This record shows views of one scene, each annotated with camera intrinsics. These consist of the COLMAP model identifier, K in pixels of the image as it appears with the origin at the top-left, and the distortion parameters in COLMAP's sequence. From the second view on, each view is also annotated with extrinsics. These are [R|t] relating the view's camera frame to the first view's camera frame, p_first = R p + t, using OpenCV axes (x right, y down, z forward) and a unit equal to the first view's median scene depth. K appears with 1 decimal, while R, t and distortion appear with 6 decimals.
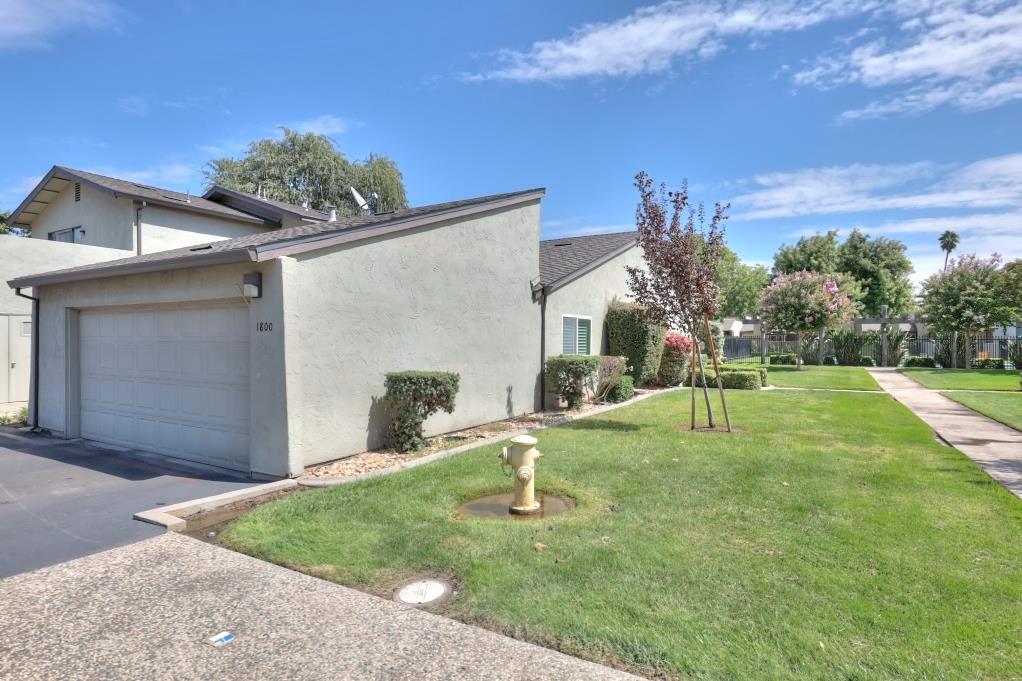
lens RADIAL K [[560.0, 0, 512.4], [0, 560.0, 330.7], [0, 0, 1]] dist [-0.005671, 0.005068]
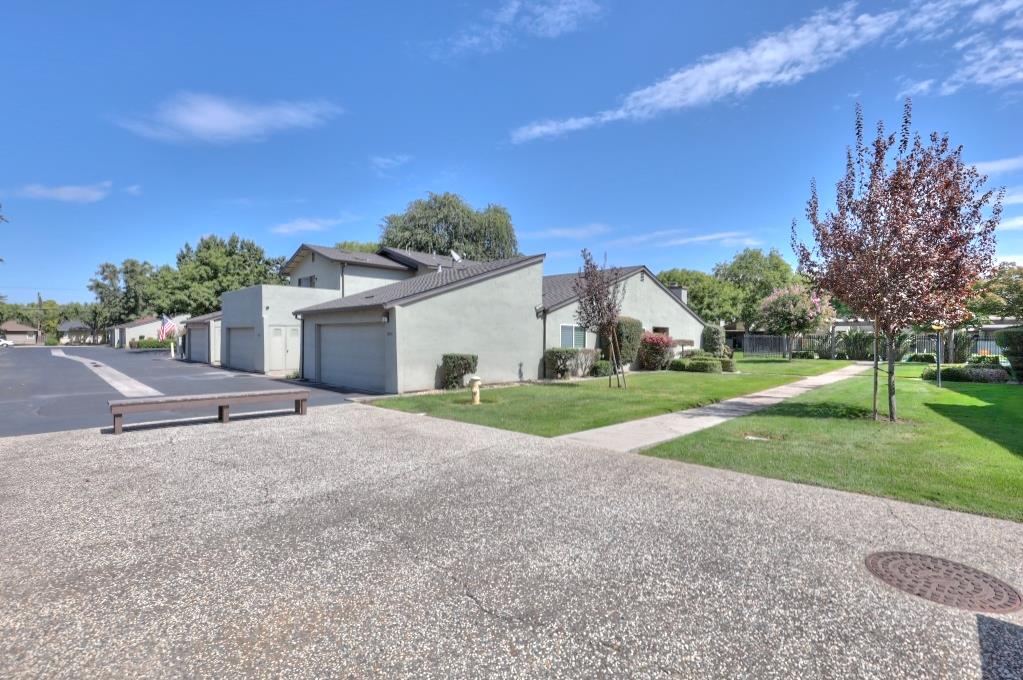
lens RADIAL K [[464.6, 0, 510.1], [0, 464.6, 343.2], [0, 0, 1]] dist [0.000233, -0.000231]
pose [[0.970918, 0.007708, -0.239290, 0.304489], [-0.000174, 0.999504, 0.031489, -0.016958], [0.239414, -0.030532, 0.970437, -0.467263]]
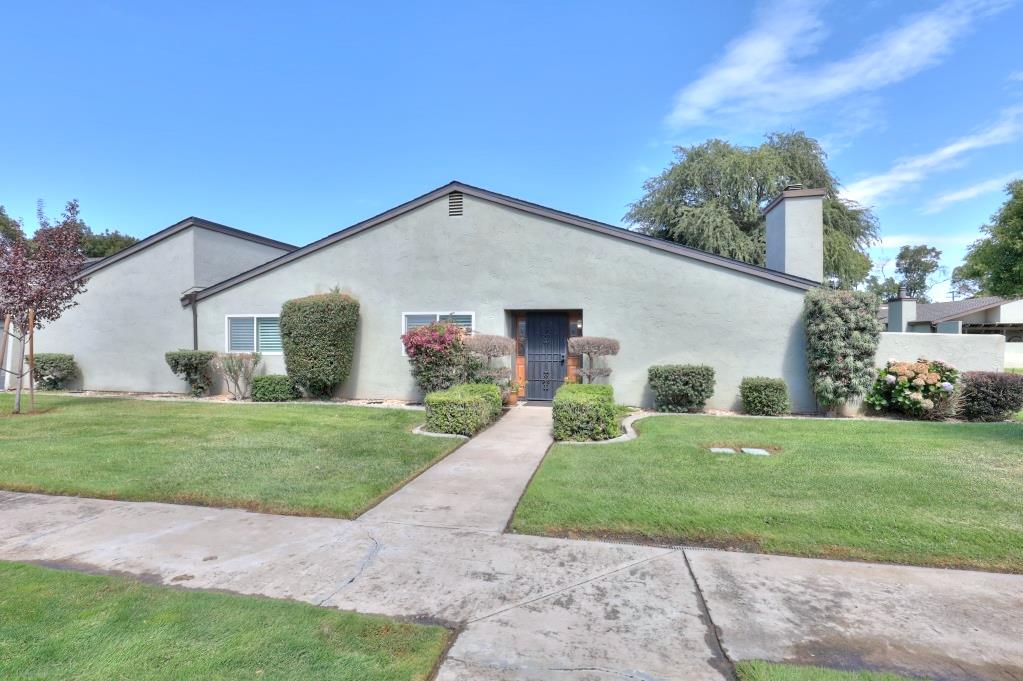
lens RADIAL K [[464.6, 0, 511.9], [0, 464.6, 341.8], [0, 0, 1]] dist [0.000233, -0.000231]
pose [[0.319497, -0.006730, -0.947563, 1.268758], [0.019999, 0.999800, -0.000357, 0.039312], [0.947376, -0.018837, 0.319568, 1.334225]]
